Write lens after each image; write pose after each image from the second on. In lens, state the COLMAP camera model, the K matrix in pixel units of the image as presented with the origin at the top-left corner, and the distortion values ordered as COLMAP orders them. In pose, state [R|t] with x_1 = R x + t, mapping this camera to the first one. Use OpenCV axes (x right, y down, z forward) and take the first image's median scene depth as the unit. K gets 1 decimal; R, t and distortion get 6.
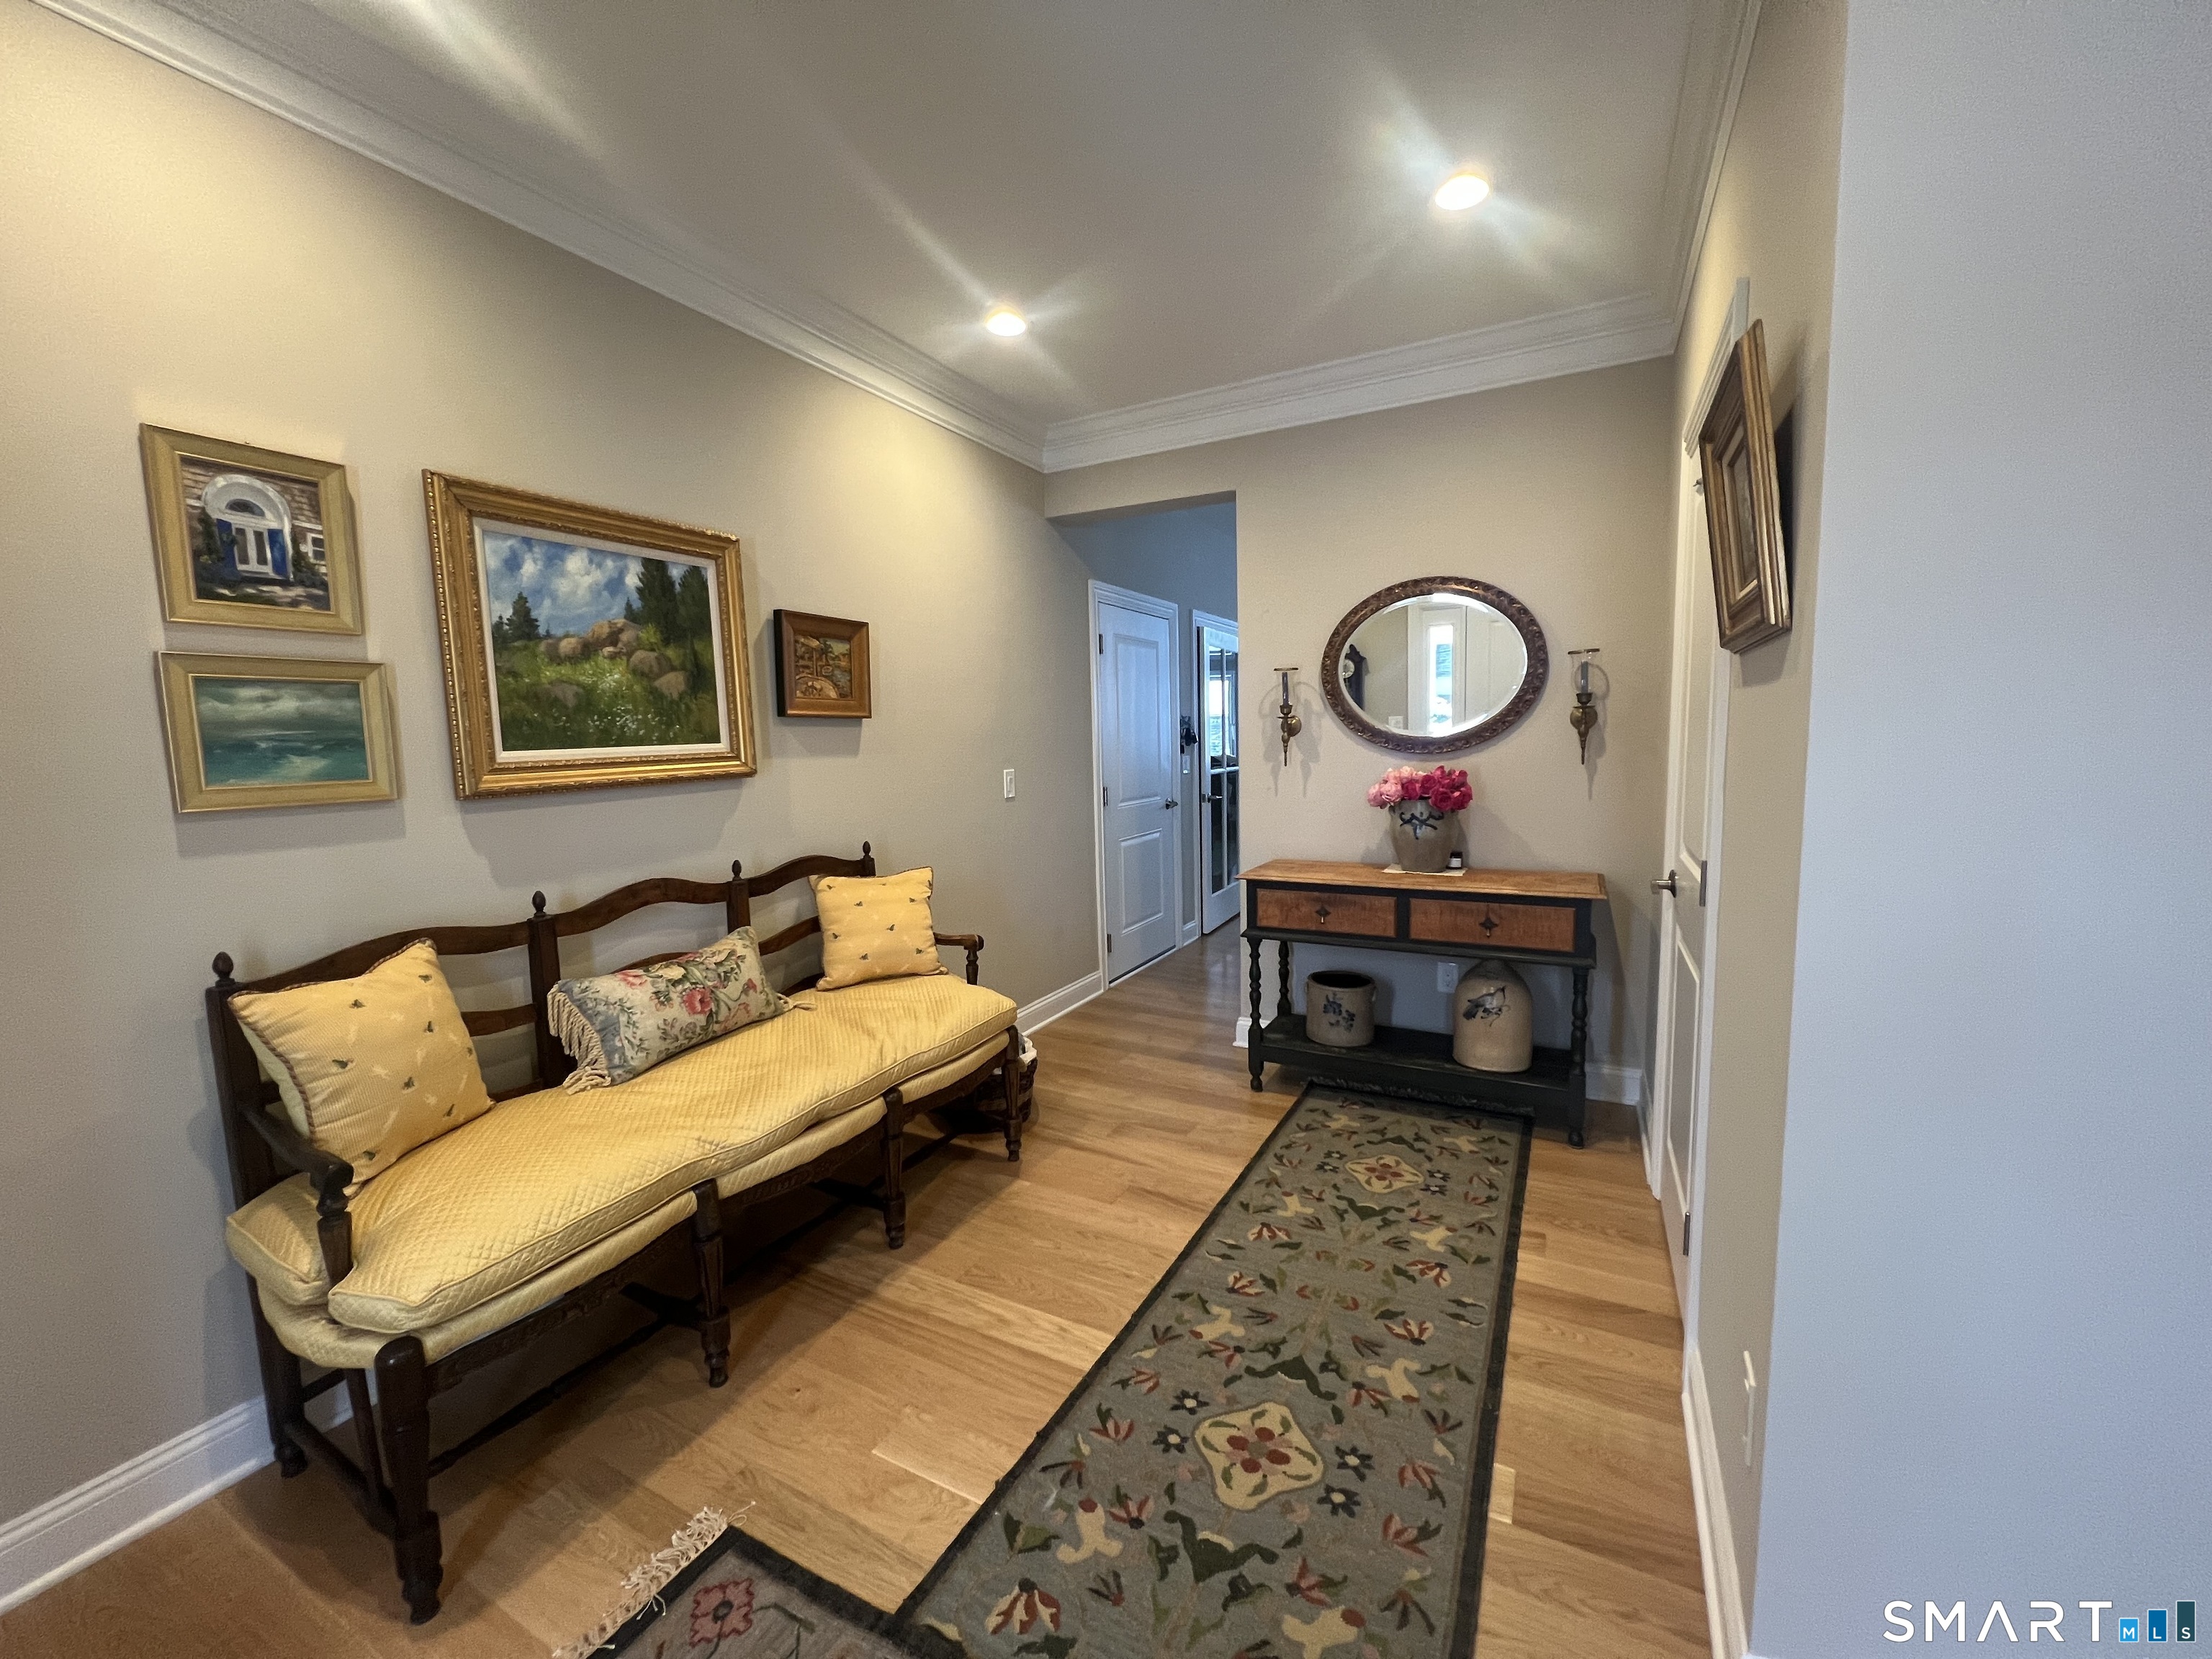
lens RADIAL K [[880.7, 0, 1103.8], [0, 880.7, 828.4], [0, 0, 1]] dist [0.001875, 0.000133]
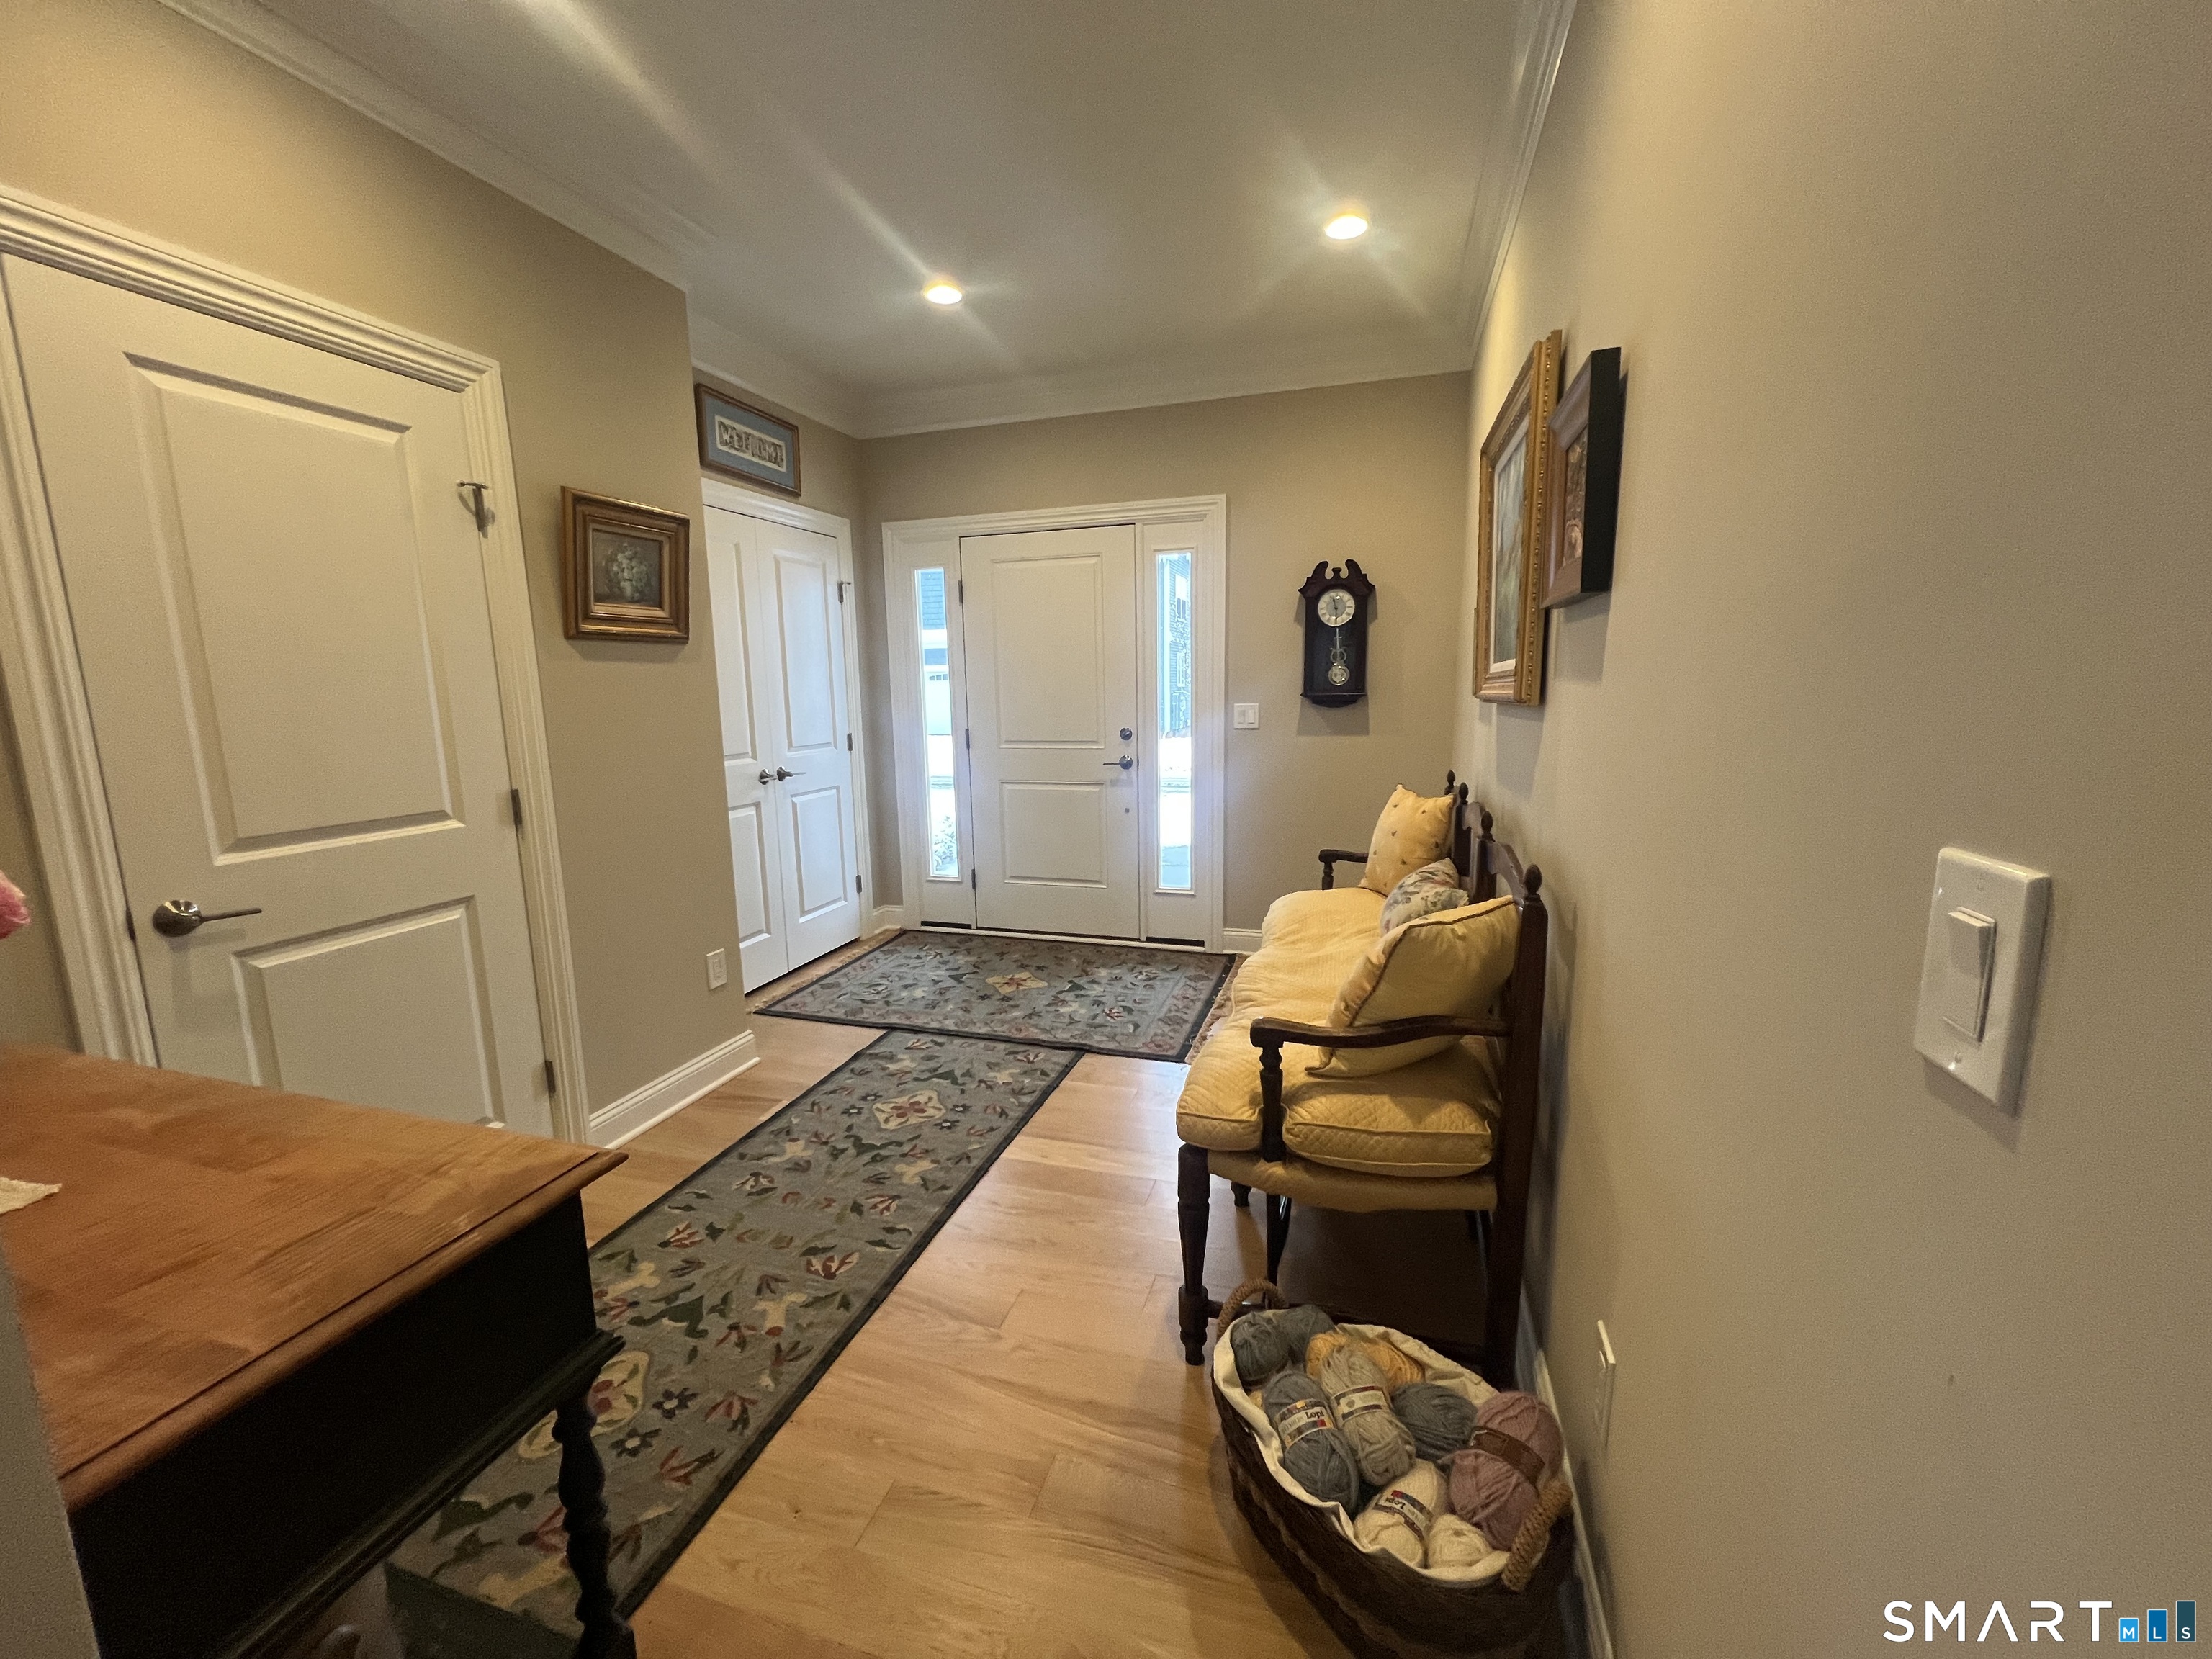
lens RADIAL K [[880.7, 0, 1107.1], [0, 880.7, 823.5], [0, 0, 1]] dist [0.001875, 0.000133]
pose [[-0.980475, 0.073153, -0.182531, 0.061058], [0.023264, 0.964862, 0.261726, -0.212098], [0.195263, 0.252369, -0.947725, 2.165231]]
